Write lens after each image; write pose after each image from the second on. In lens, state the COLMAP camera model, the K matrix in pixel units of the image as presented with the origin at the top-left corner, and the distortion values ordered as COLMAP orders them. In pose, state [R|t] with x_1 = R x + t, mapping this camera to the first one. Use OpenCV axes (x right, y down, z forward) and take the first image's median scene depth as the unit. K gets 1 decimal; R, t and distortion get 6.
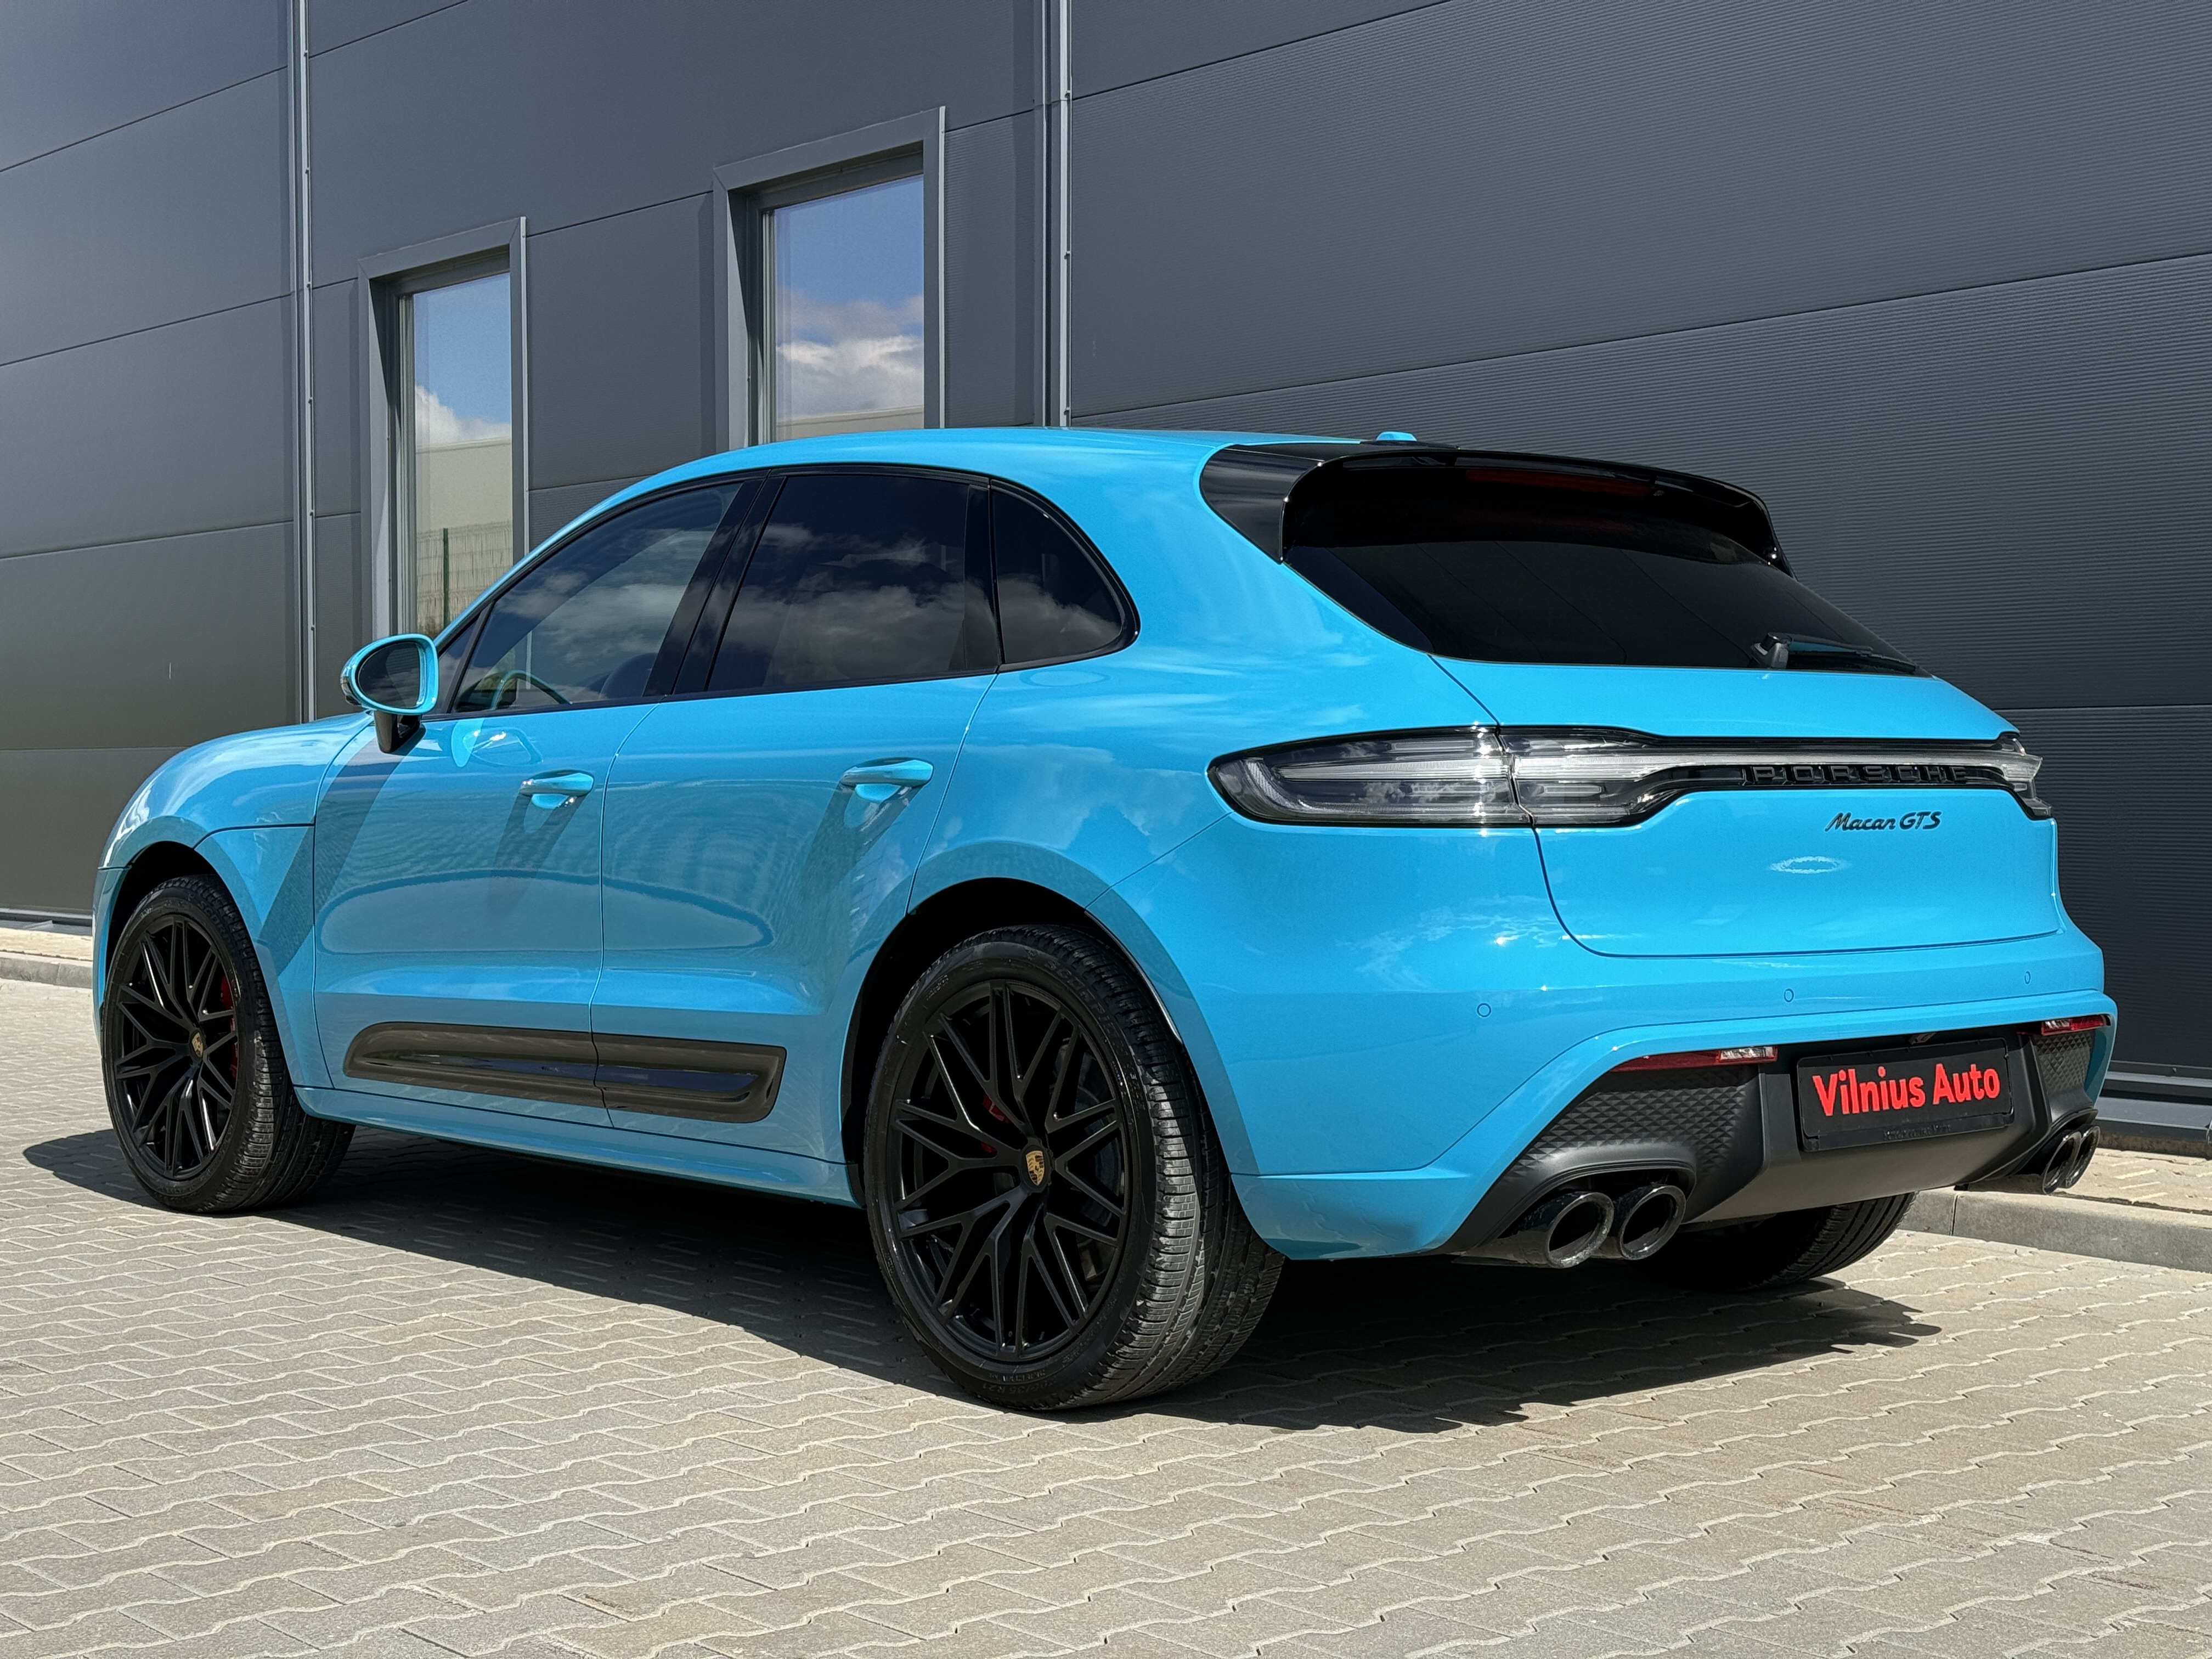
lens RADIAL K [[3043.6, 0, 1106.0], [0, 3043.6, 829.5], [0, 0, 1]] dist [0.156127, -0.004028]
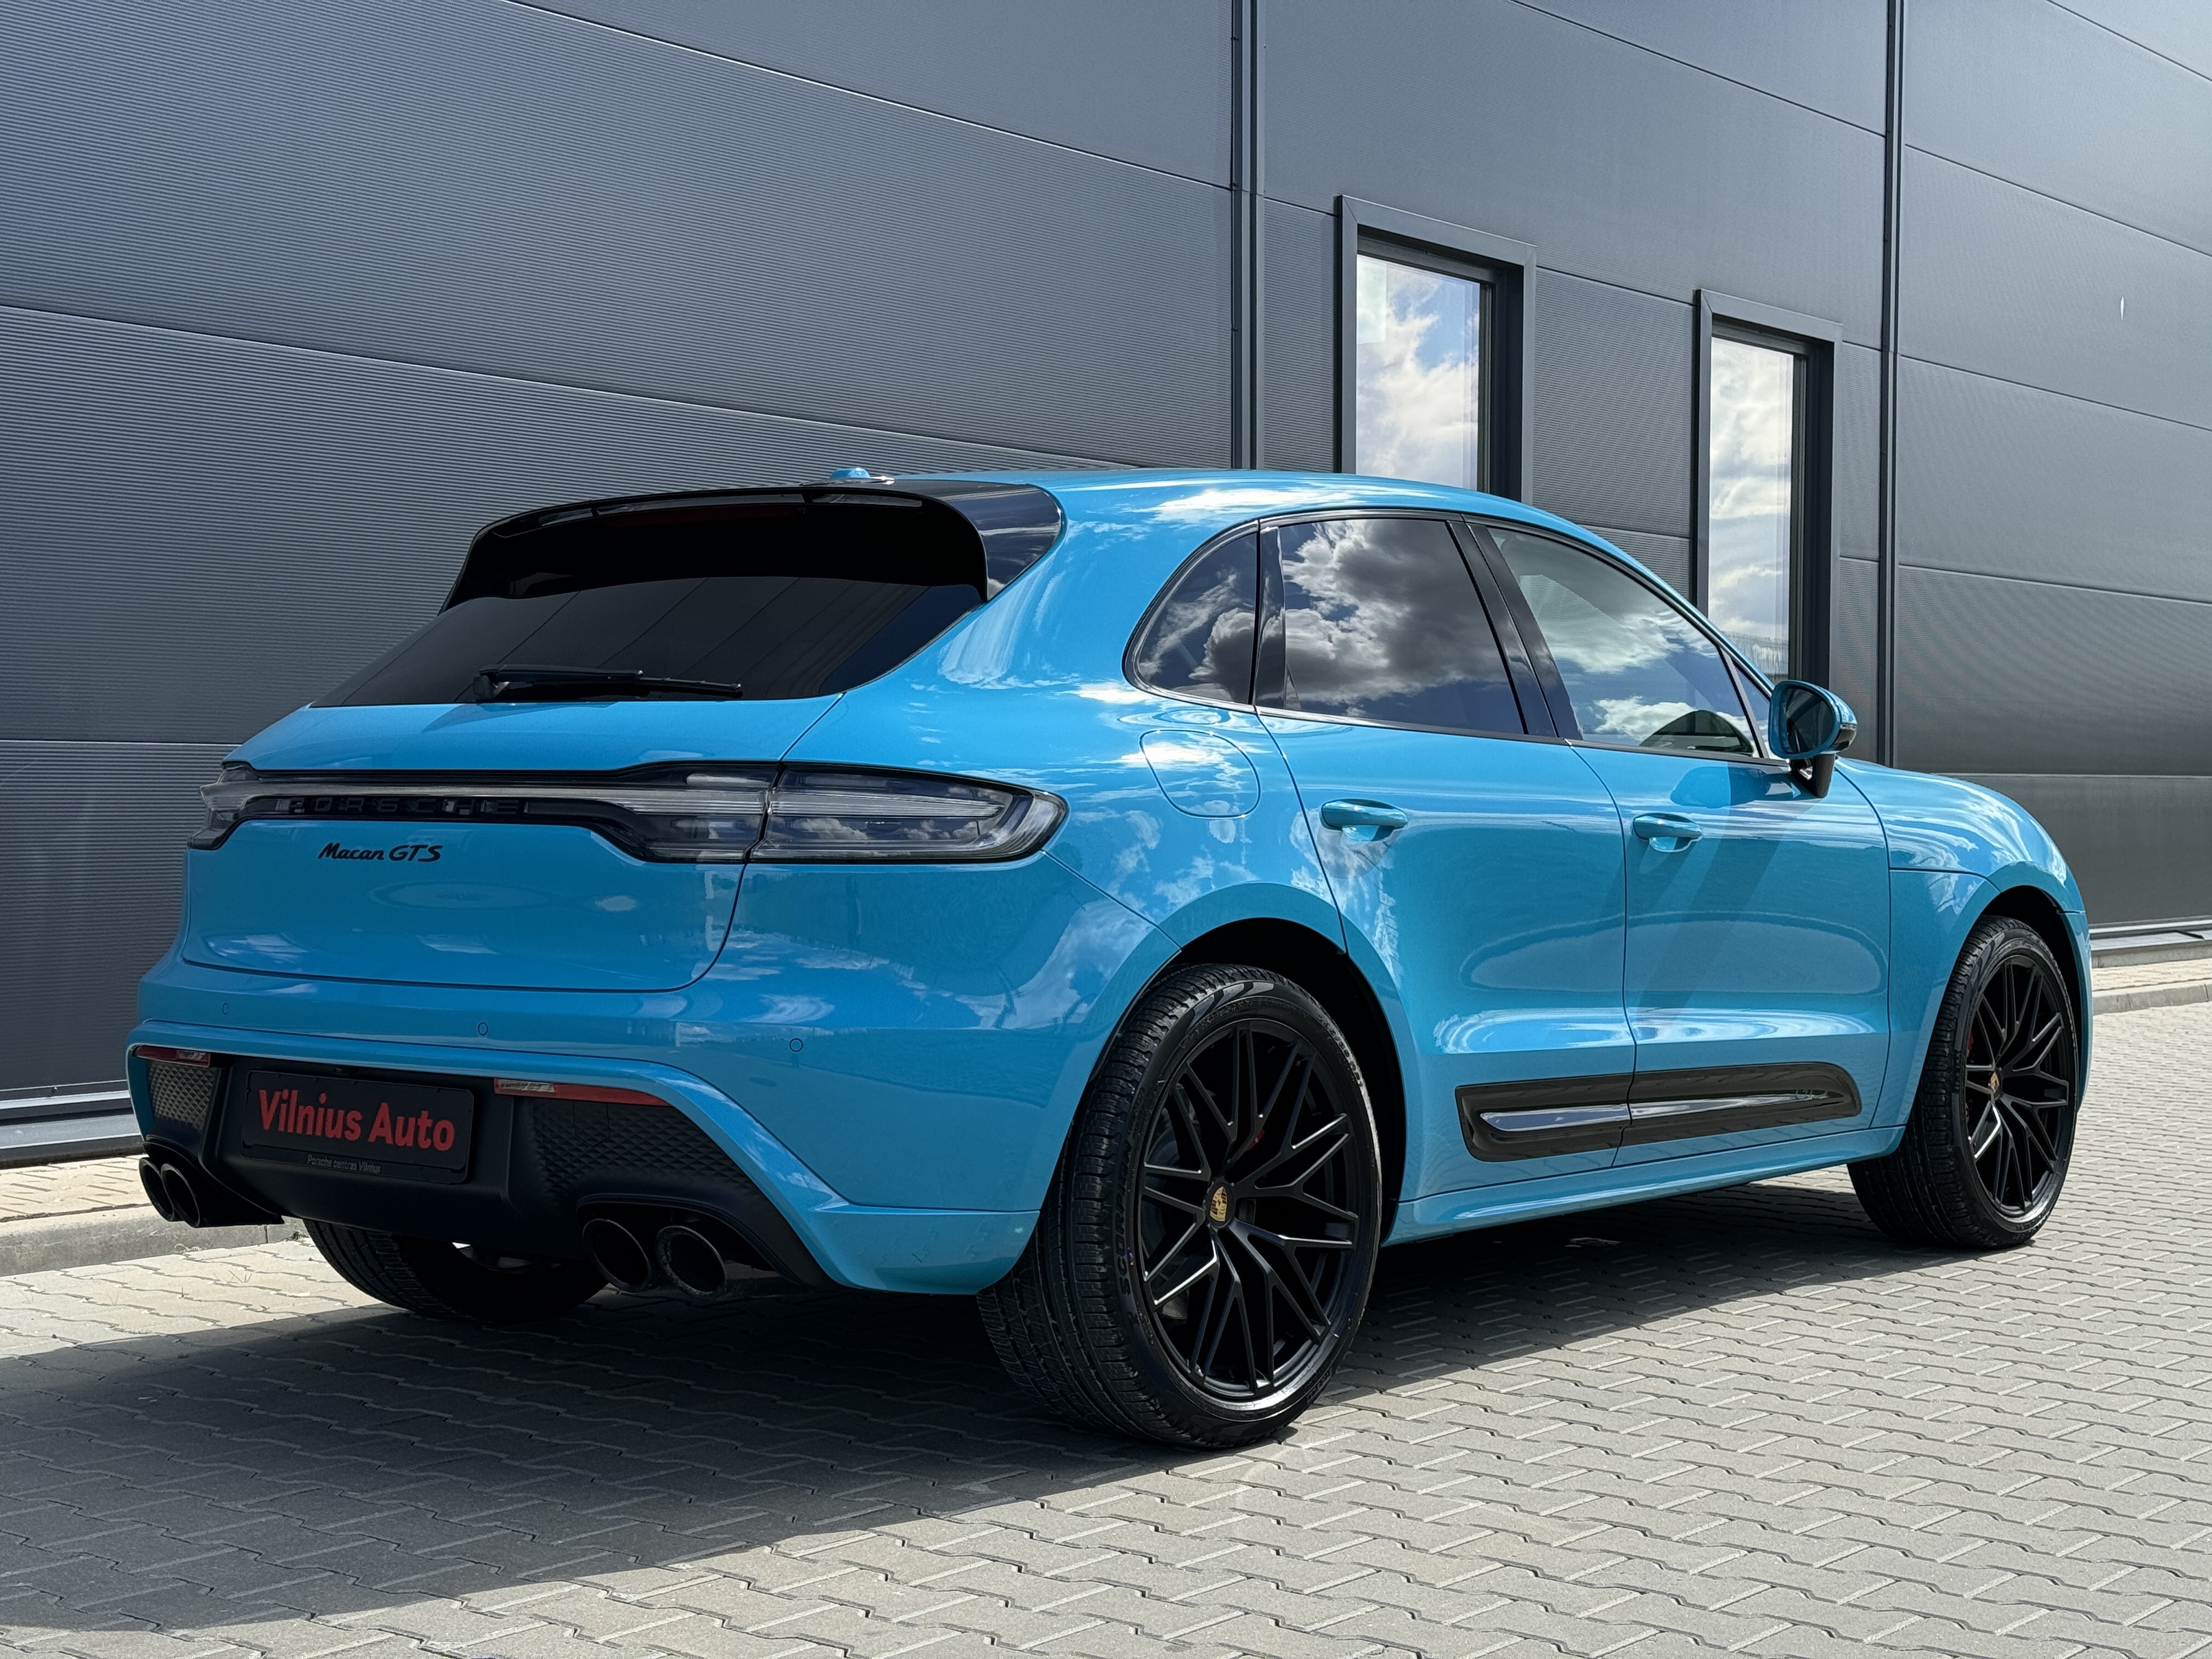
lens RADIAL K [[3043.6, 0, 1106.0], [0, 3043.6, 829.5], [0, 0, 1]] dist [0.156127, -0.004028]
pose [[0.155915, 0.006821, -0.987747, 1.269631], [-0.028856, 0.999581, 0.002348, -0.019284], [0.987349, 0.028137, 0.156047, 1.074683]]
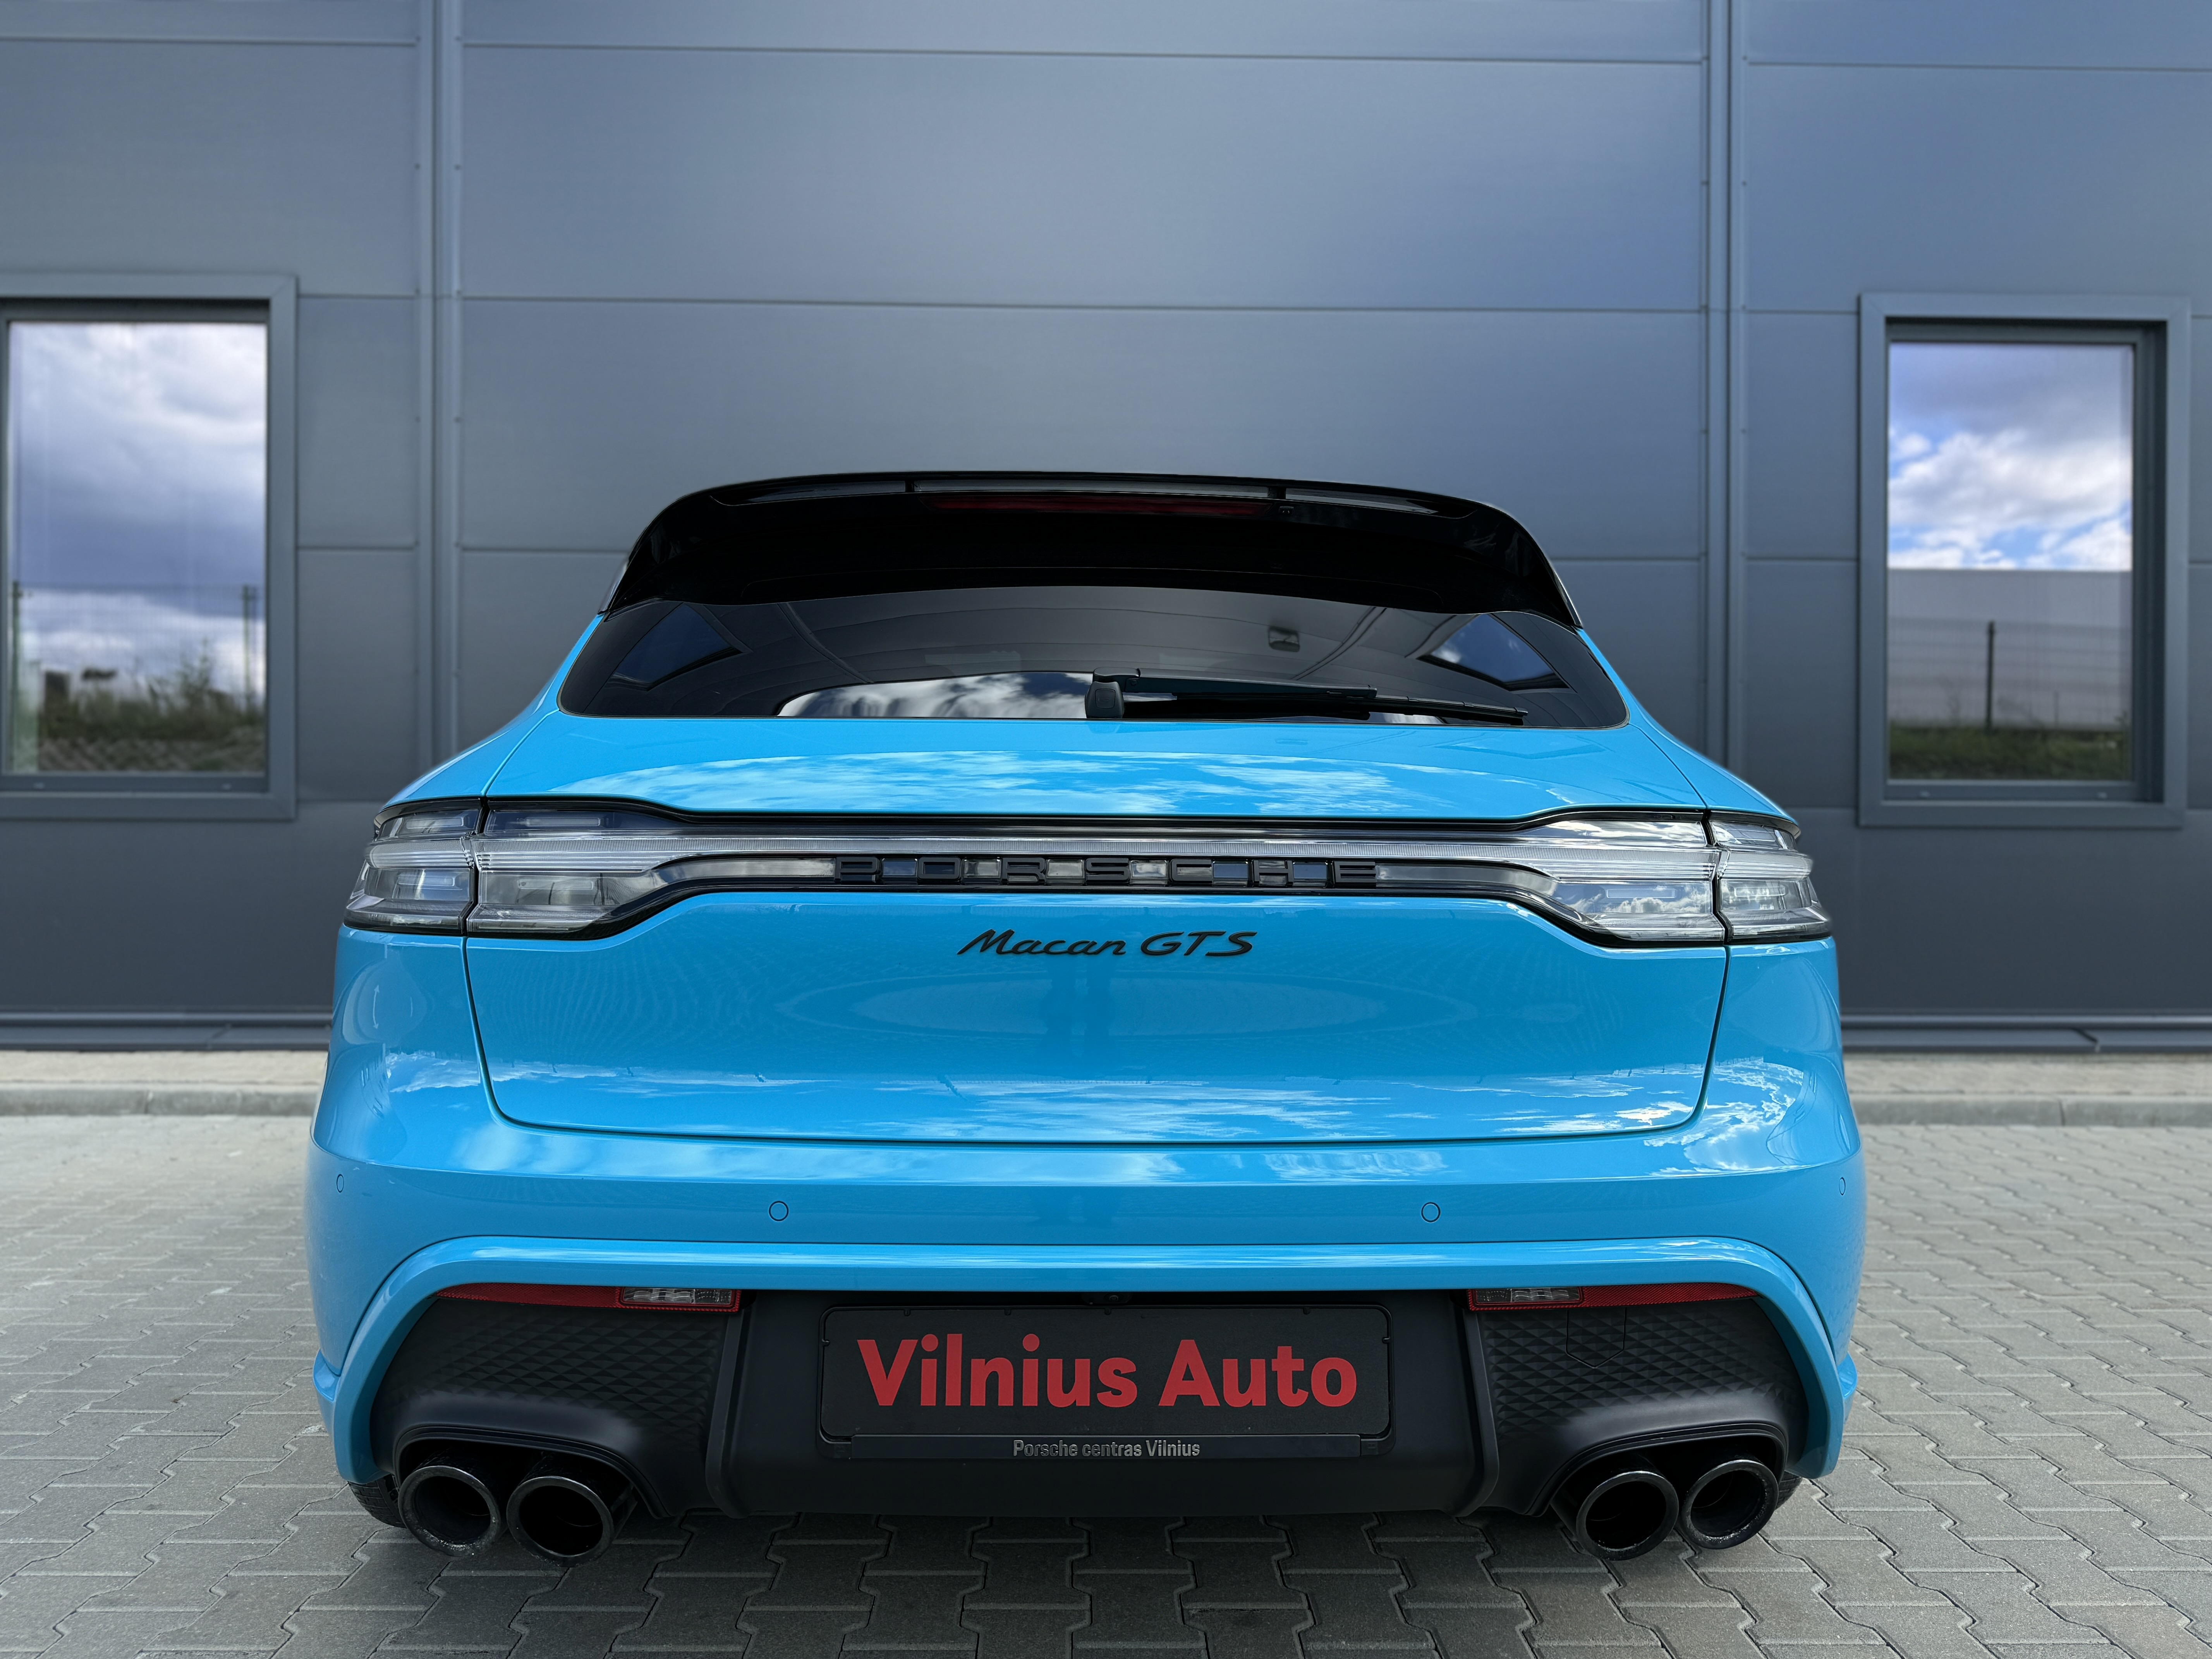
lens RADIAL K [[1654.6, 0, 1115.0], [0, 1654.6, 844.8], [0, 0, 1]] dist [0.116799, -0.134081]
pose [[0.763681, 0.004245, -0.645580, 0.477506], [-0.018305, 0.999719, -0.015079, -0.018311], [0.645334, 0.023333, 0.763544, 0.734010]]
